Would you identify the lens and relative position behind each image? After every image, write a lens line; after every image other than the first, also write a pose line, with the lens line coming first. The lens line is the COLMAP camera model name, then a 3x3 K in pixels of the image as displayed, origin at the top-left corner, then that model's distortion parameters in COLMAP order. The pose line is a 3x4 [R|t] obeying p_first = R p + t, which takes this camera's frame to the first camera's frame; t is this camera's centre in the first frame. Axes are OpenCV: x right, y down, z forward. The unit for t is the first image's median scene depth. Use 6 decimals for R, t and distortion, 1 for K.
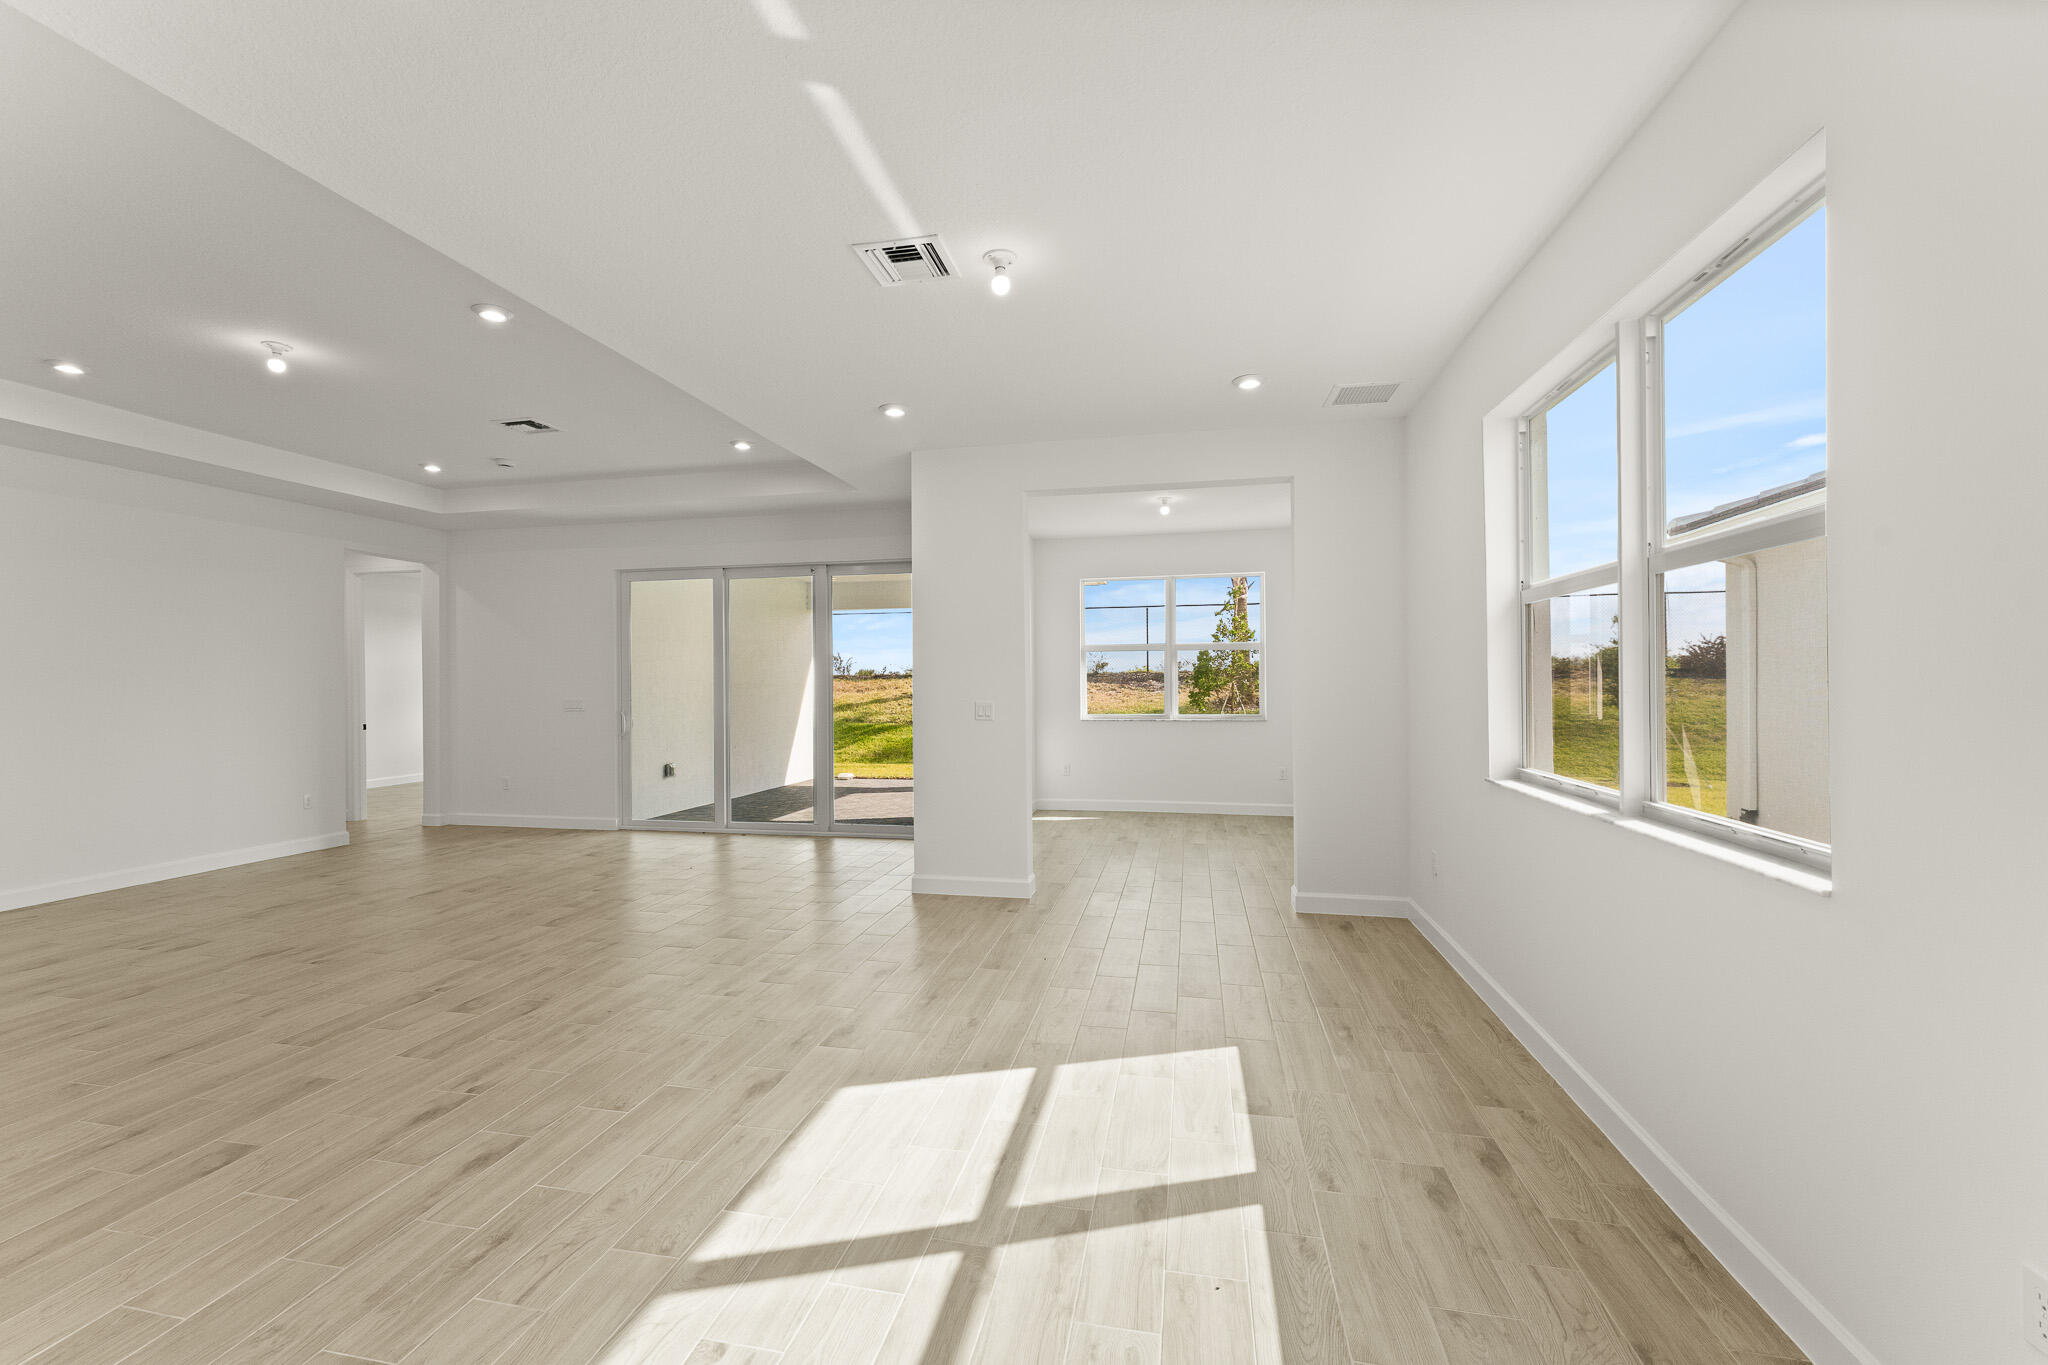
lens RADIAL K [[821.3, 0, 1024.0], [0, 821.3, 682.5], [0, 0, 1]] dist [-0.001464, -0.000183]
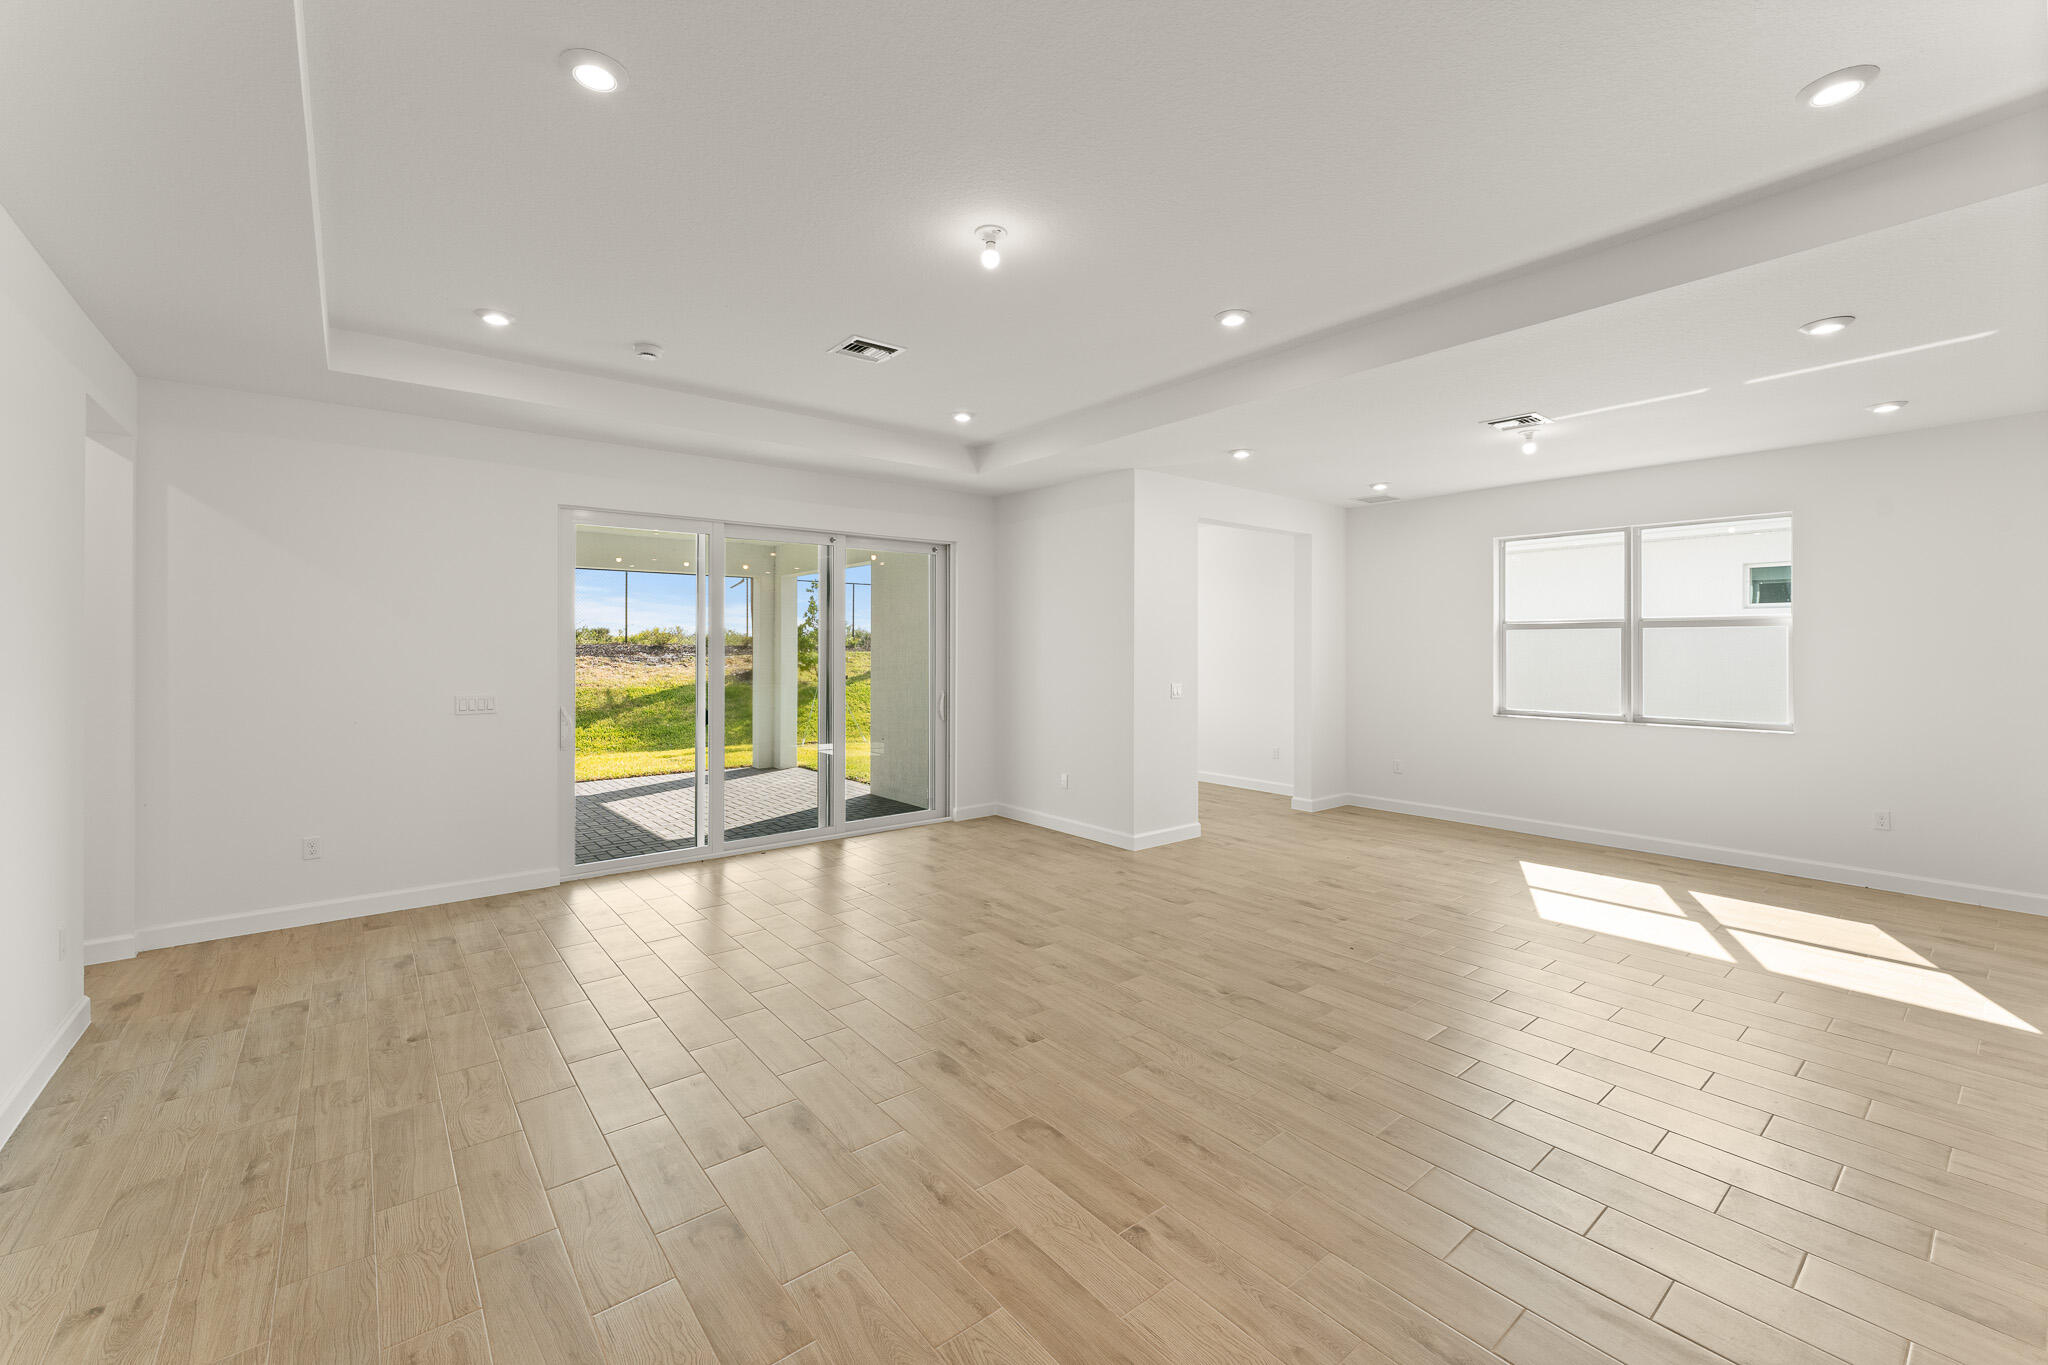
lens RADIAL K [[827.0, 0, 1021.3], [0, 827.0, 656.9], [0, 0, 1]] dist [0.002055, 0.000369]
pose [[0.632319, 0.001775, 0.774706, -0.475219], [-0.009142, 0.999945, 0.005171, -0.009157], [-0.774655, -0.010352, 0.632300, 0.164008]]
